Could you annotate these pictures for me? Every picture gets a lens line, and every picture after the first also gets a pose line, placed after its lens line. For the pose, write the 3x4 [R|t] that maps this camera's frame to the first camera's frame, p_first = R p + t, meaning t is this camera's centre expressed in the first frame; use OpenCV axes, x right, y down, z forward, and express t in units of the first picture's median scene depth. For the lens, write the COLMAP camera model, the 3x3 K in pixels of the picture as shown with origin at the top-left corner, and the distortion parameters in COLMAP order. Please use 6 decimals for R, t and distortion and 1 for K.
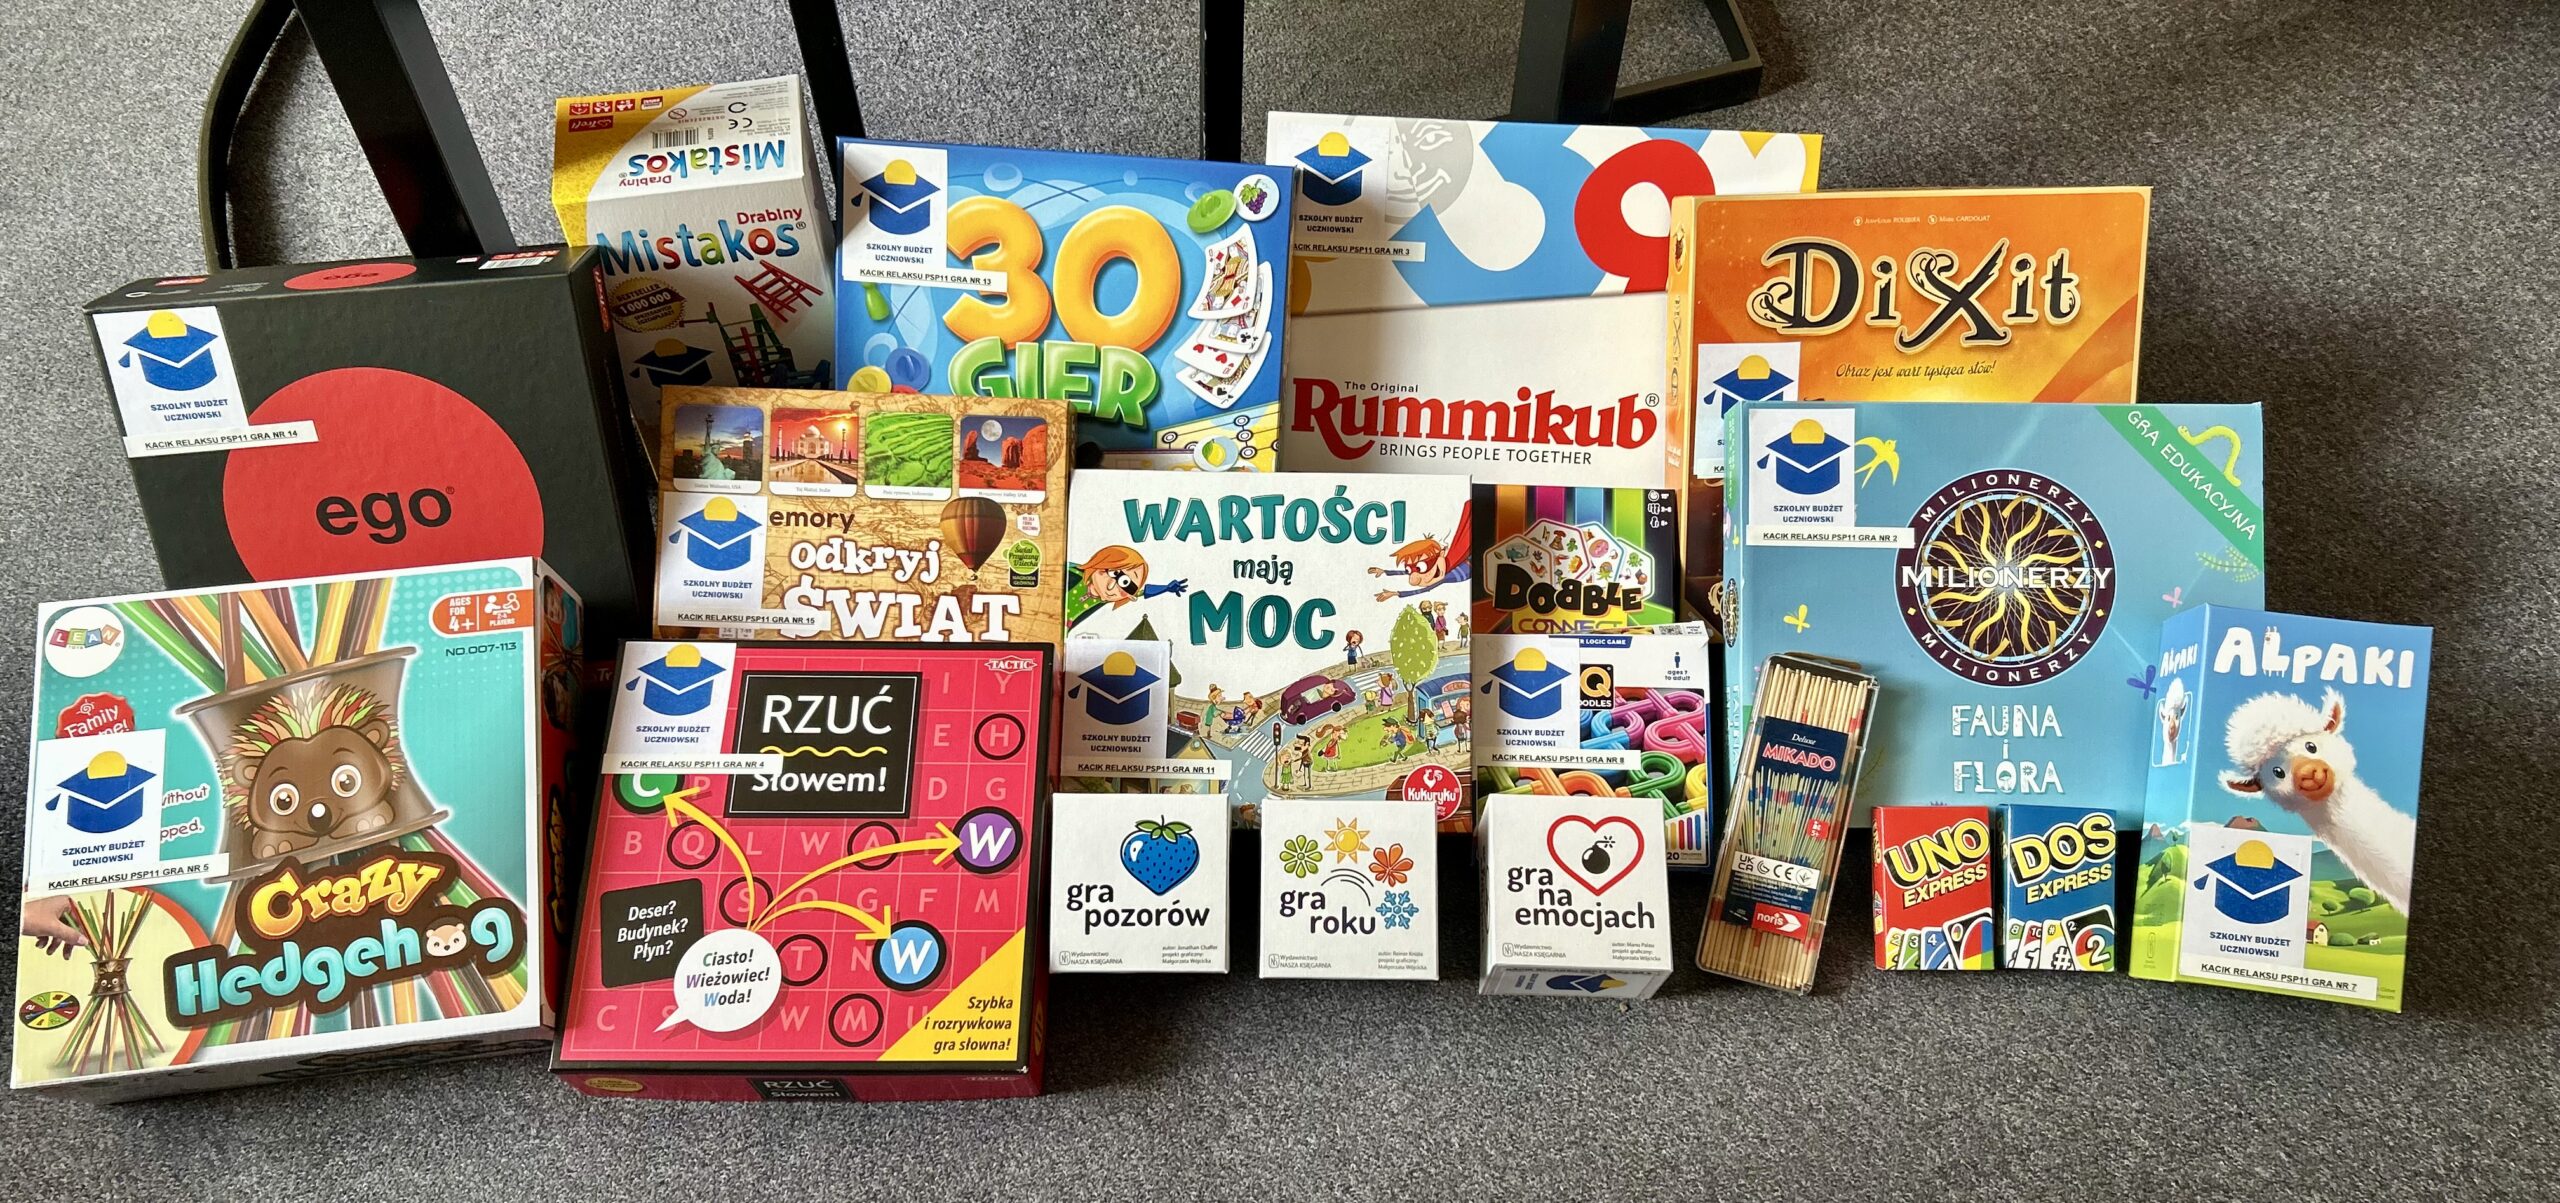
lens RADIAL K [[1837.0, 0, 1274.9], [0, 1837.0, 687.7], [0, 0, 1]] dist [0.023022, -0.046505]
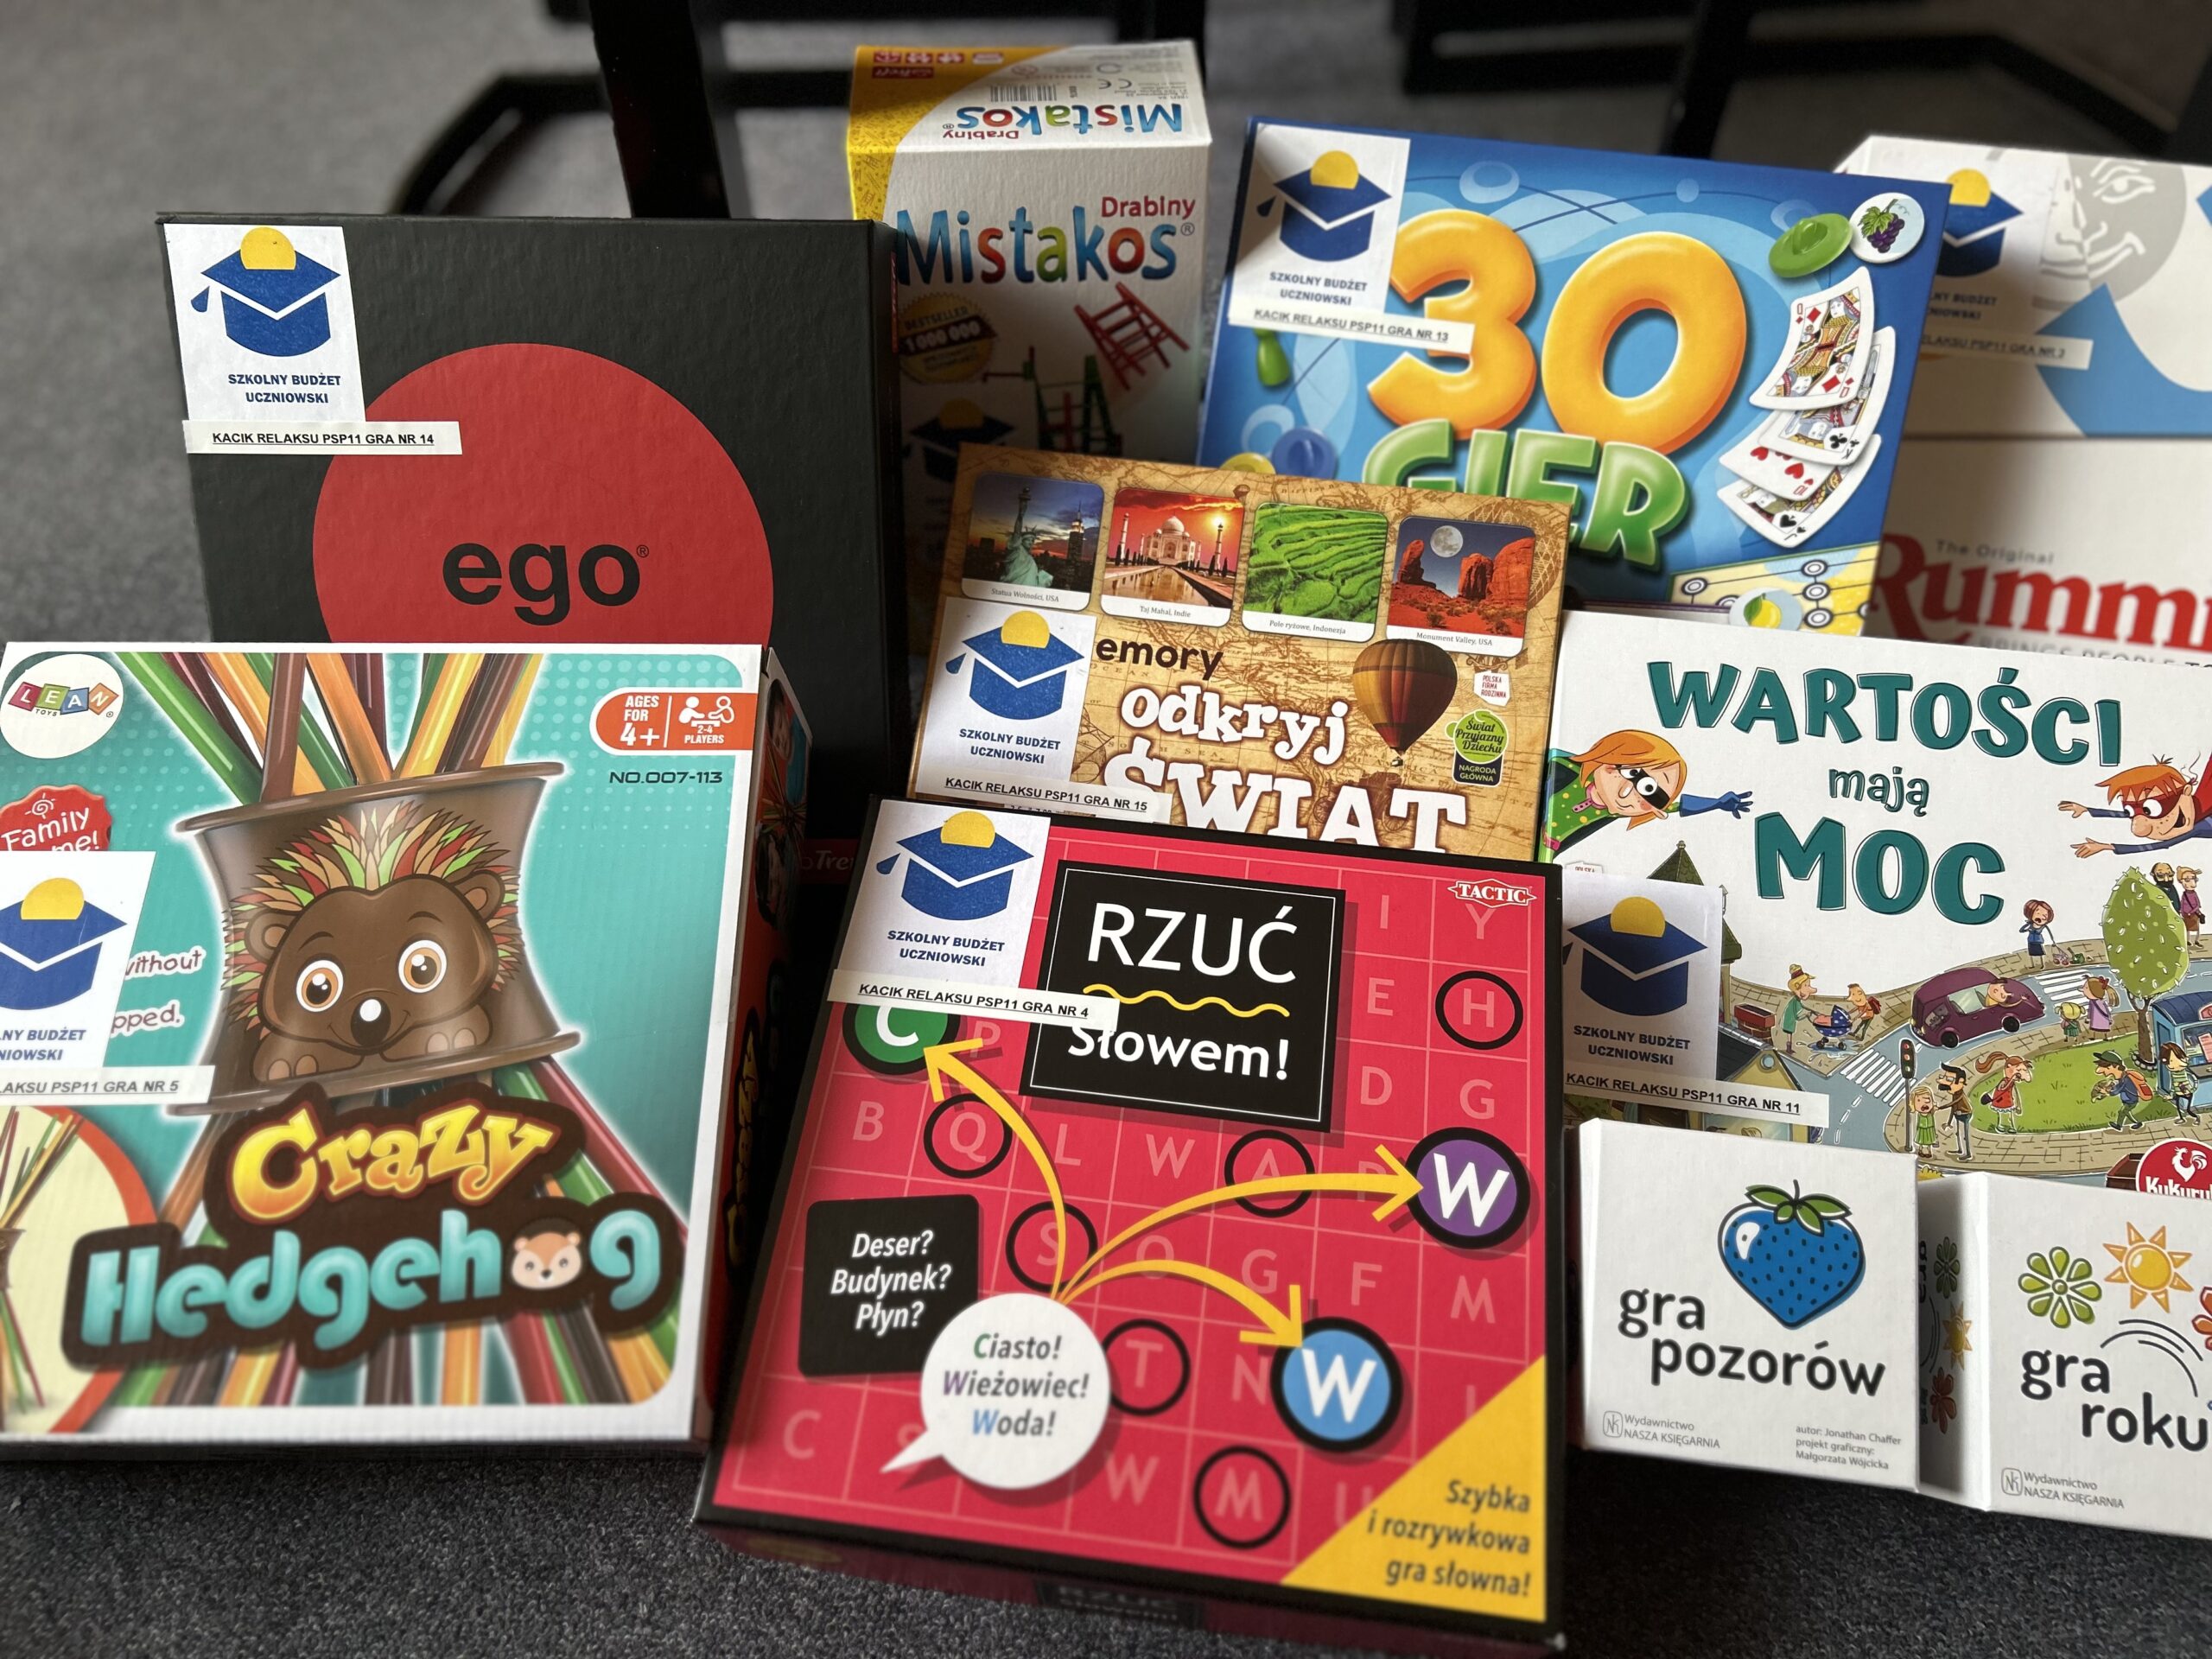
lens RADIAL K [[1632.5, 0, 1106.0], [0, 1632.5, 829.5], [0, 0, 1]] dist [0.030543, -0.043186]
pose [[0.990560, 0.093125, -0.100591, -0.211222], [-0.104187, 0.988345, -0.110989, 0.038435], [0.089082, 0.120421, 0.988718, 0.438552]]
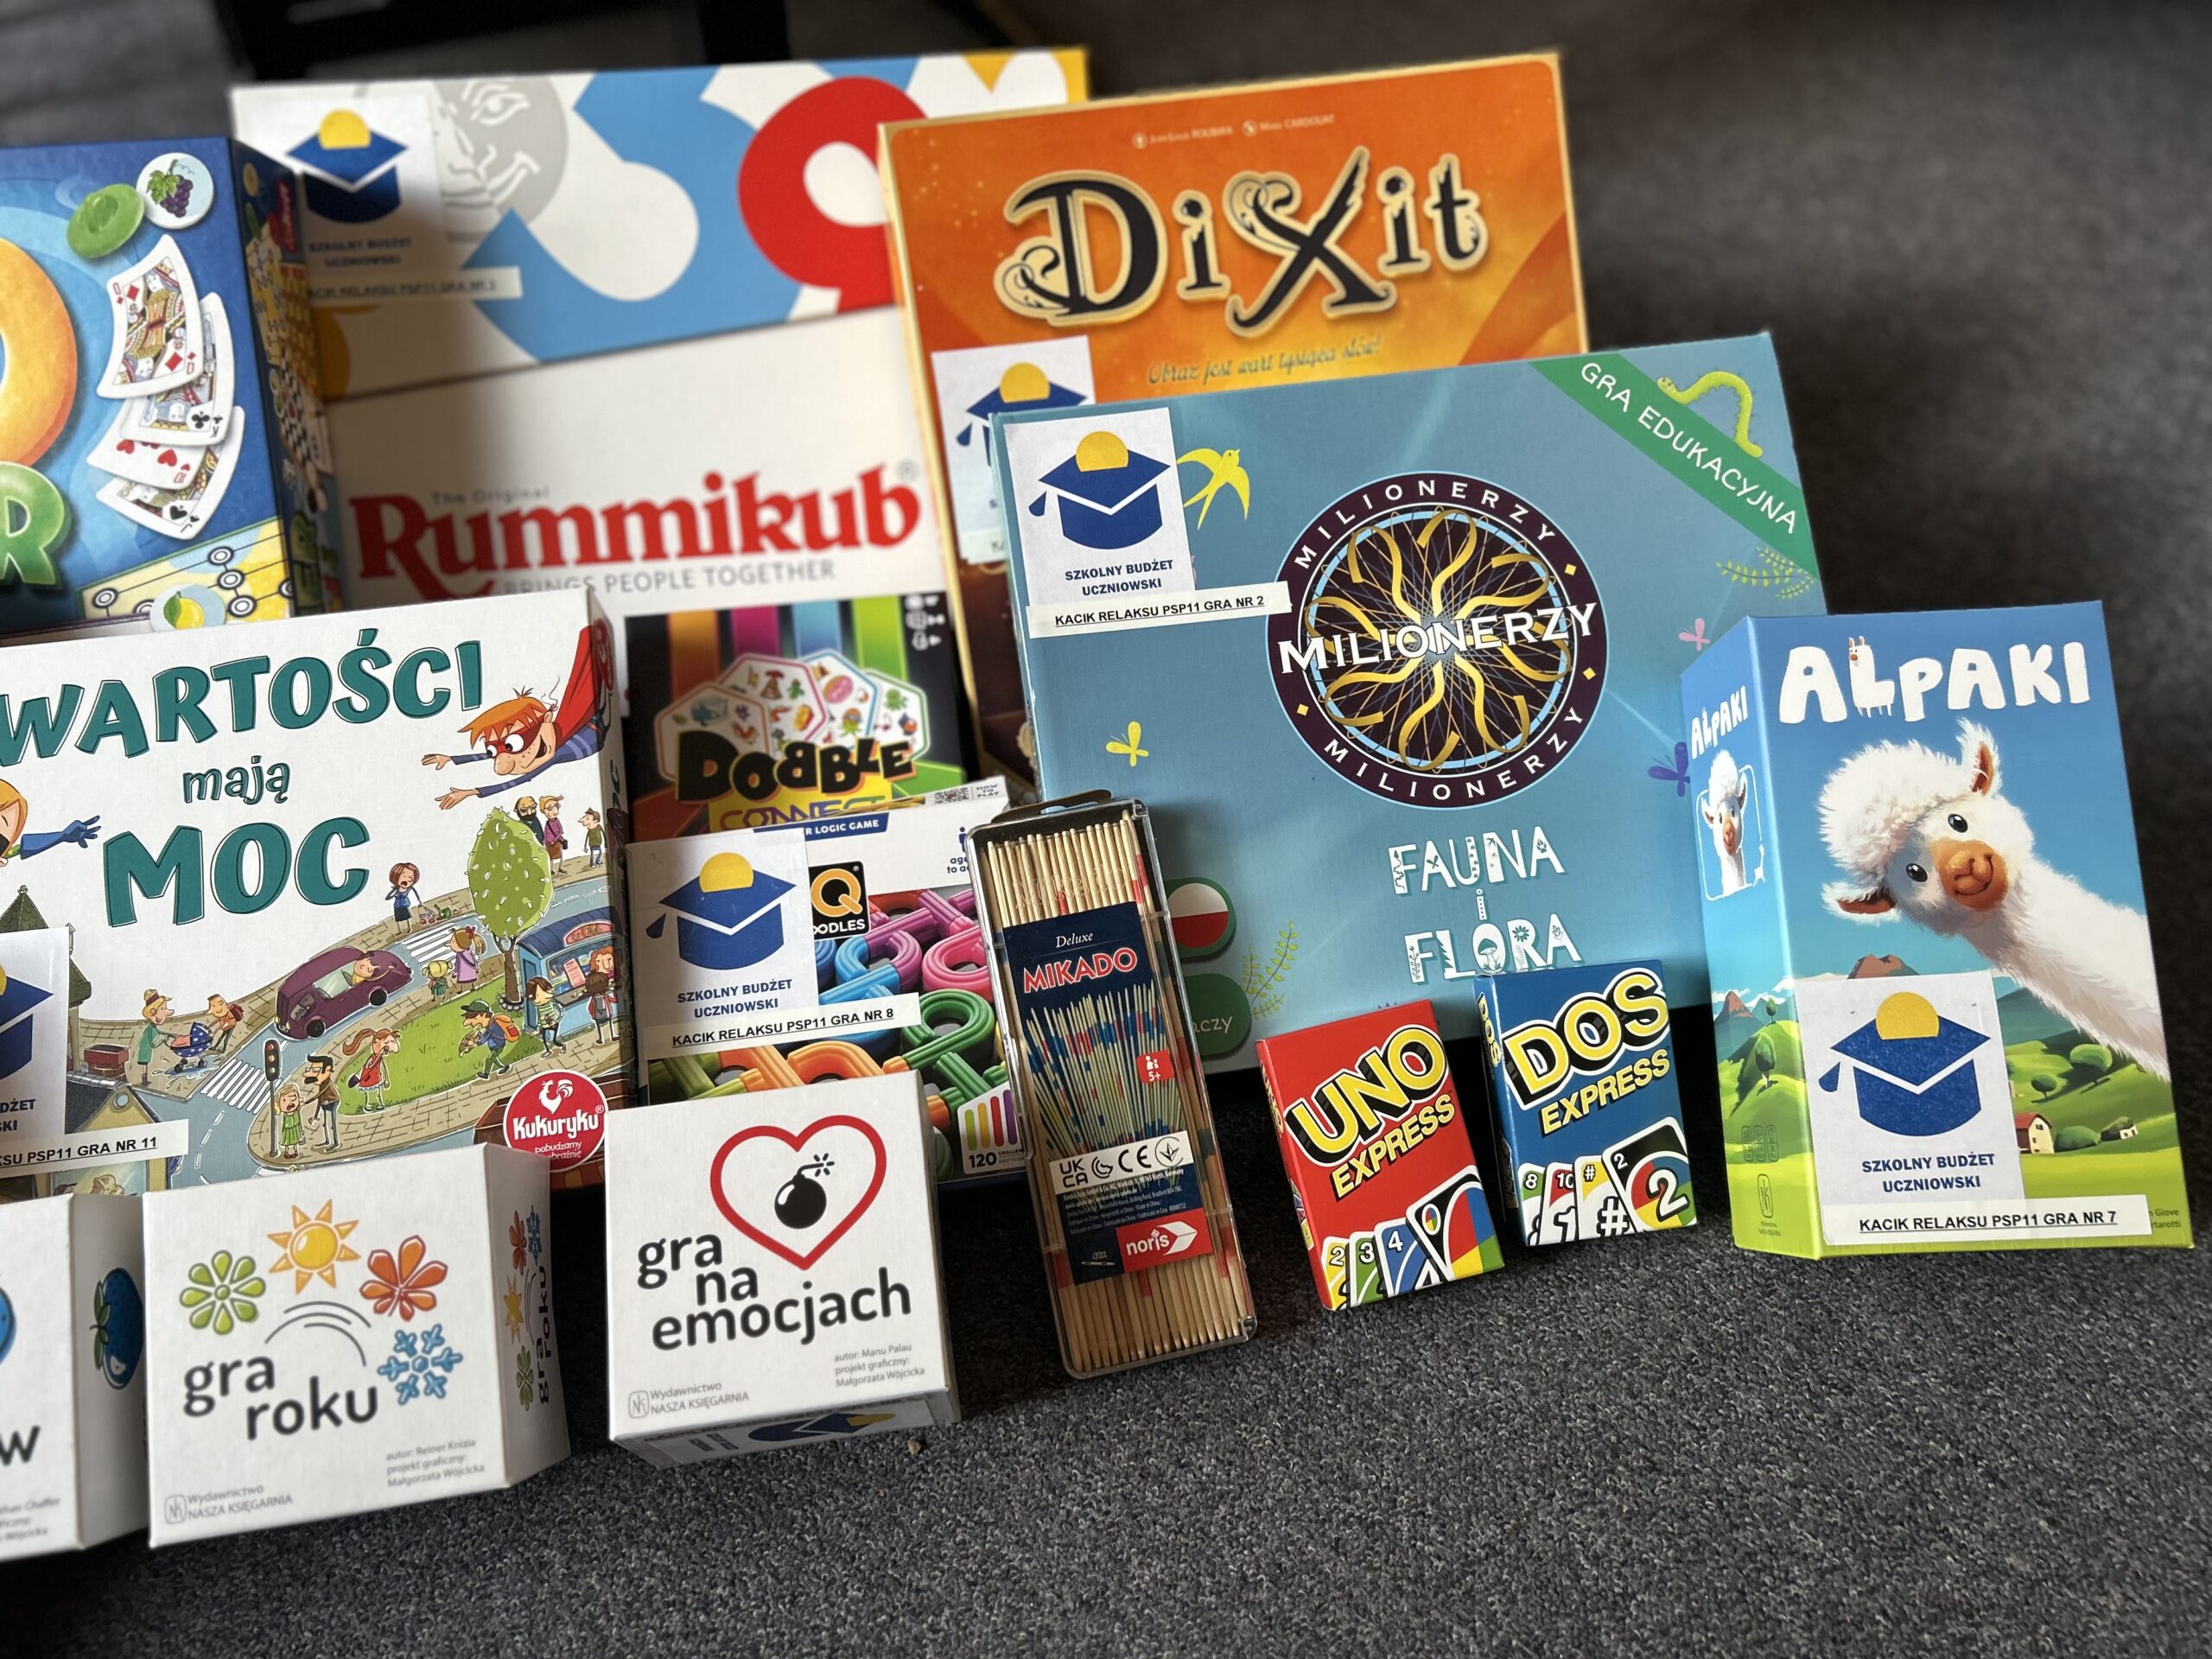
lens RADIAL K [[1632.5, 0, 1106.0], [0, 1632.5, 829.5], [0, 0, 1]] dist [0.030543, -0.043186]
pose [[0.983754, -0.136596, 0.116493, 0.208526], [0.146170, 0.986179, -0.078006, 0.032820], [-0.104227, 0.093767, 0.990123, 0.458138]]
